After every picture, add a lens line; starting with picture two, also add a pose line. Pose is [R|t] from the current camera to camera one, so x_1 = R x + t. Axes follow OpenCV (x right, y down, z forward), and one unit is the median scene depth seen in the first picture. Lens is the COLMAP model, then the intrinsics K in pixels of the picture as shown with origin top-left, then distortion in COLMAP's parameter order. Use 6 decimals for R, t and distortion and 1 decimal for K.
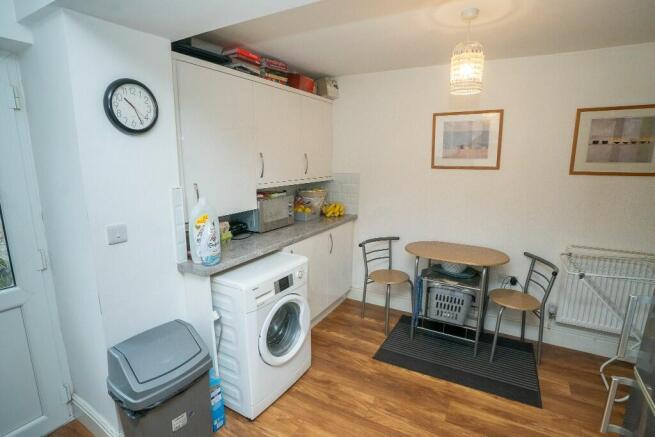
lens RADIAL K [[325.9, 0, 327.5], [0, 325.9, 218.5], [0, 0, 1]] dist [-0.088574, 0.034998]
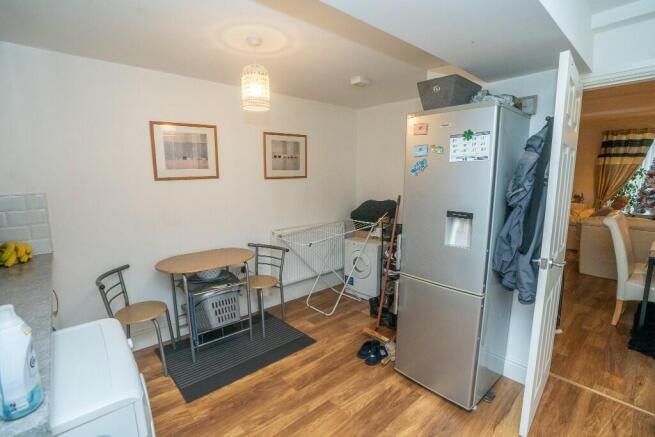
lens RADIAL K [[301.6, 0, 327.5], [0, 301.6, 218.5], [0, 0, 1]] dist [-0.028379, -0.000117]
pose [[0.331933, -0.153793, 0.930682, -0.390805], [0.176073, 0.979382, 0.099043, -0.056884], [-0.926725, 0.130992, 0.352168, 0.309939]]
